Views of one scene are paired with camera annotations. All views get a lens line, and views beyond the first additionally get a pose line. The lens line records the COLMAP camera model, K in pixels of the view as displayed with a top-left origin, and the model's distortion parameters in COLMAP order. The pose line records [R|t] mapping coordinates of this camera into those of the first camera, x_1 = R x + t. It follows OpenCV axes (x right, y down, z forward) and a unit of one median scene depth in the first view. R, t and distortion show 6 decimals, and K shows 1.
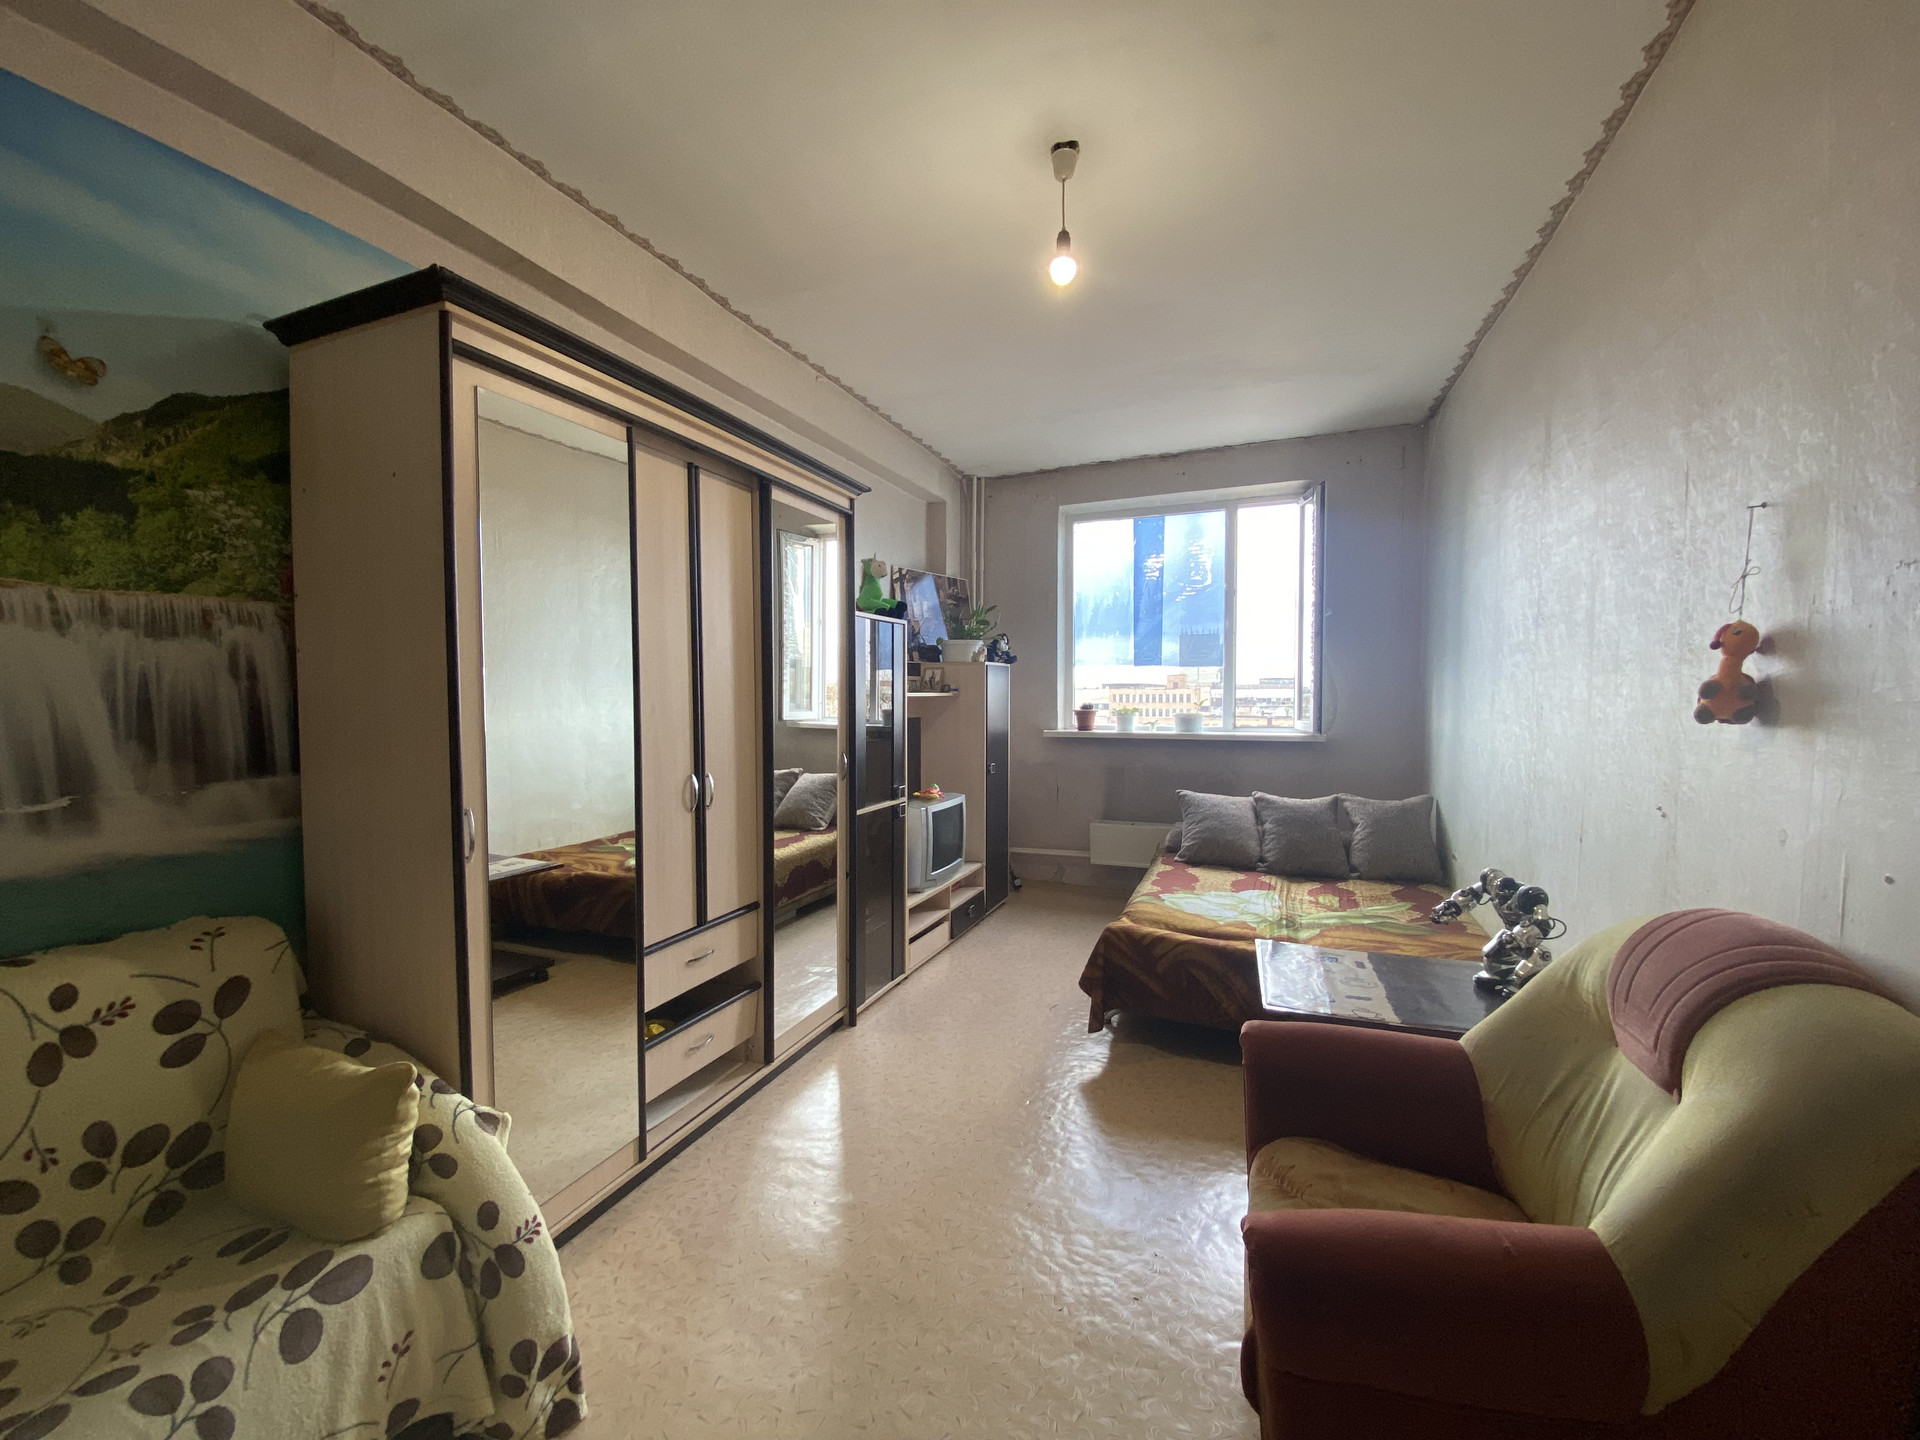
lens RADIAL K [[772.2, 0, 962.4], [0, 772.2, 715.8], [0, 0, 1]] dist [0.021436, -0.020155]
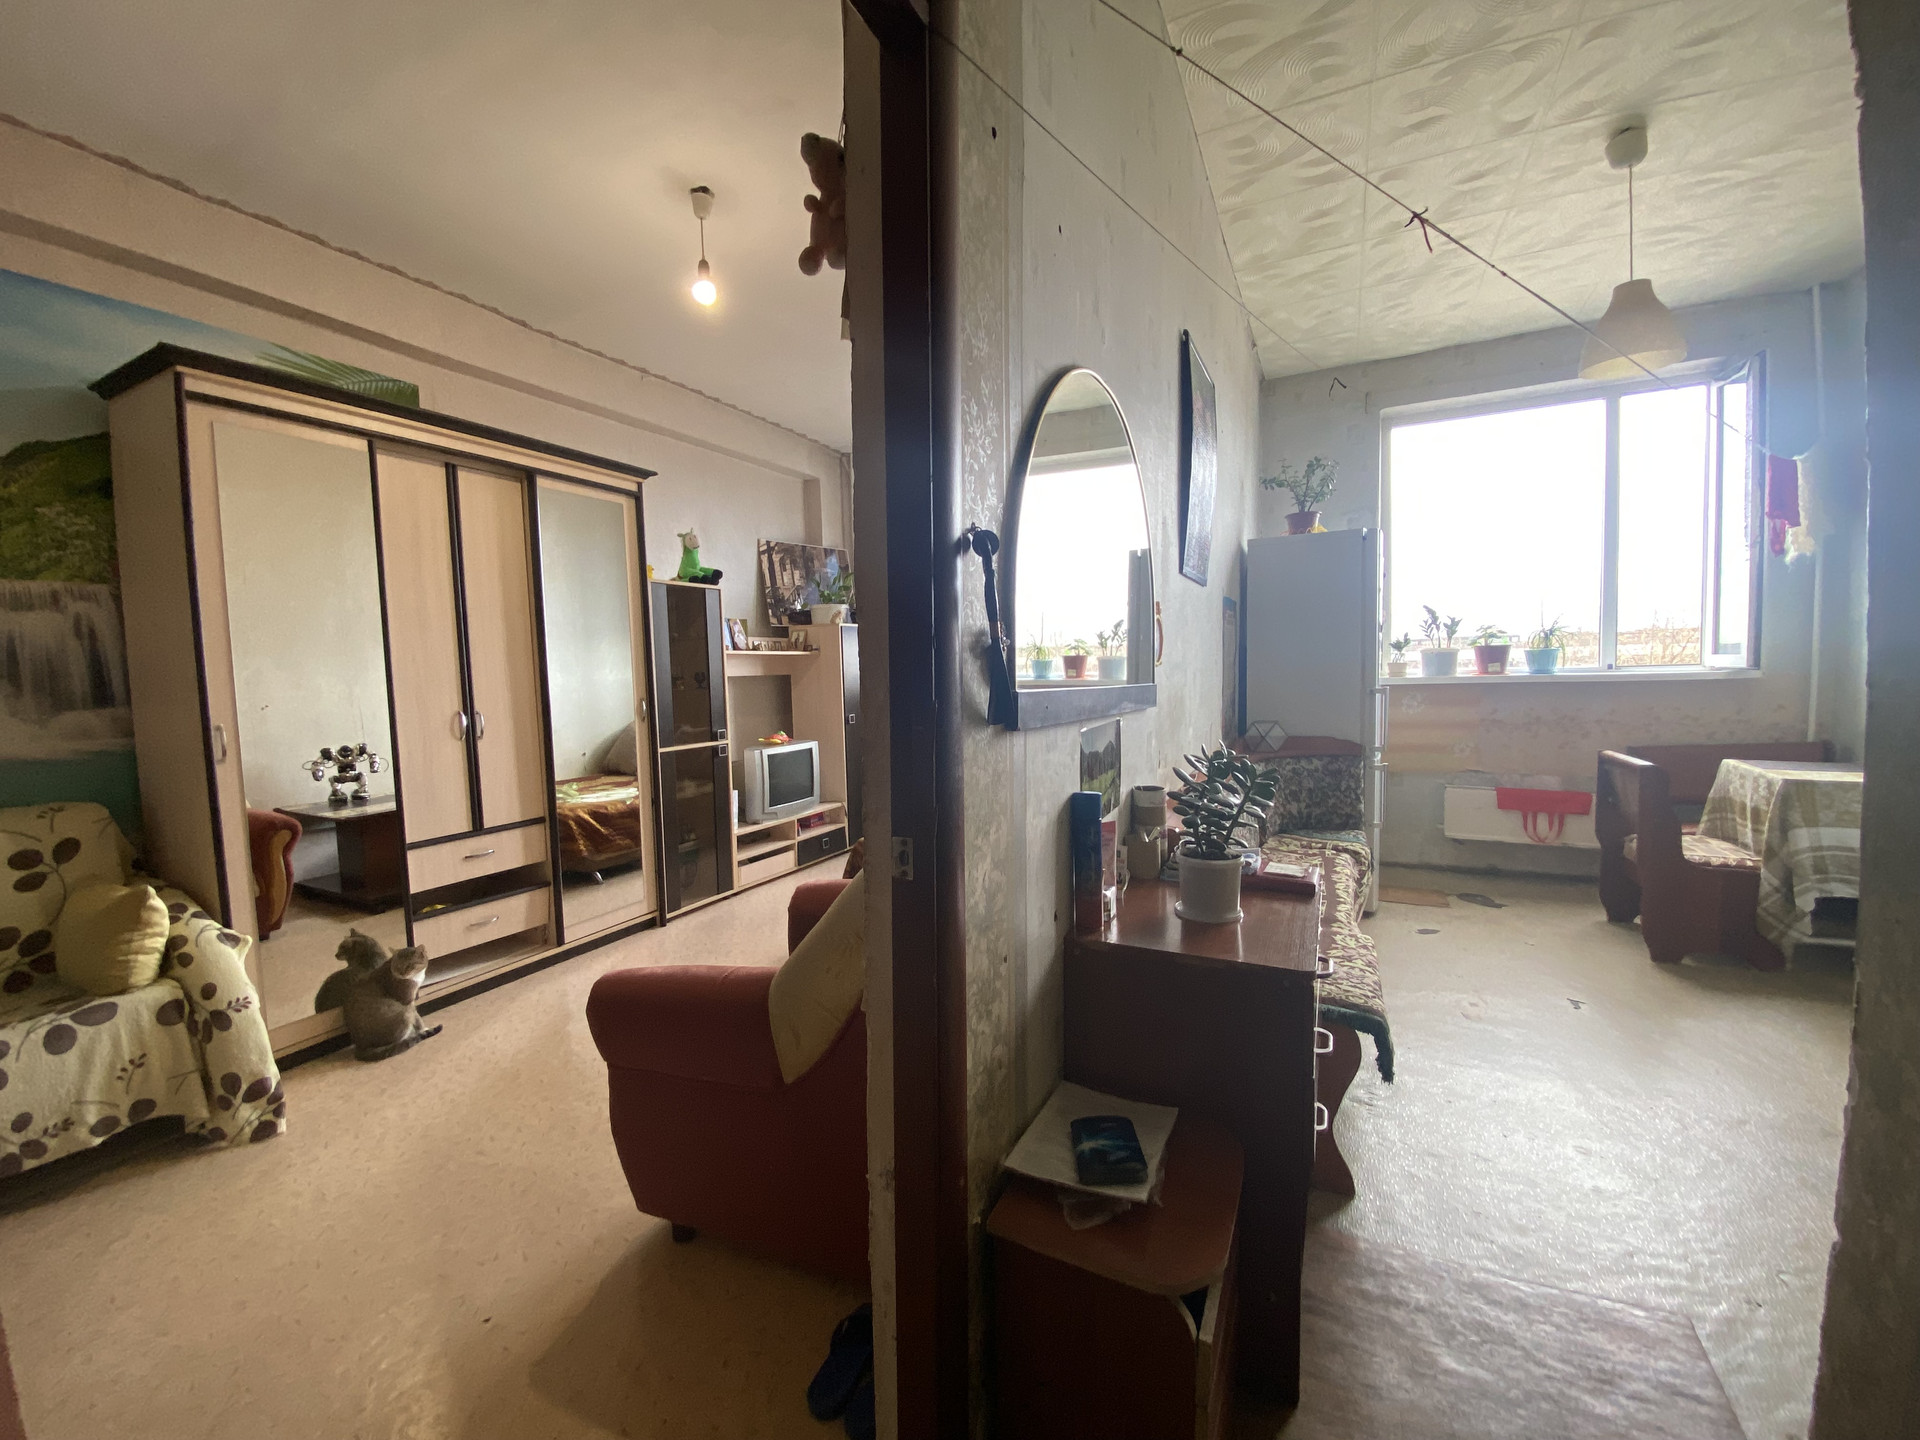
lens RADIAL K [[772.2, 0, 962.4], [0, 772.2, 715.8], [0, 0, 1]] dist [0.021436, -0.020155]
pose [[0.996394, -0.019458, -0.082591, 0.817222], [0.022261, 0.999202, 0.033149, 0.085757], [0.081880, -0.034868, 0.996032, -0.285161]]
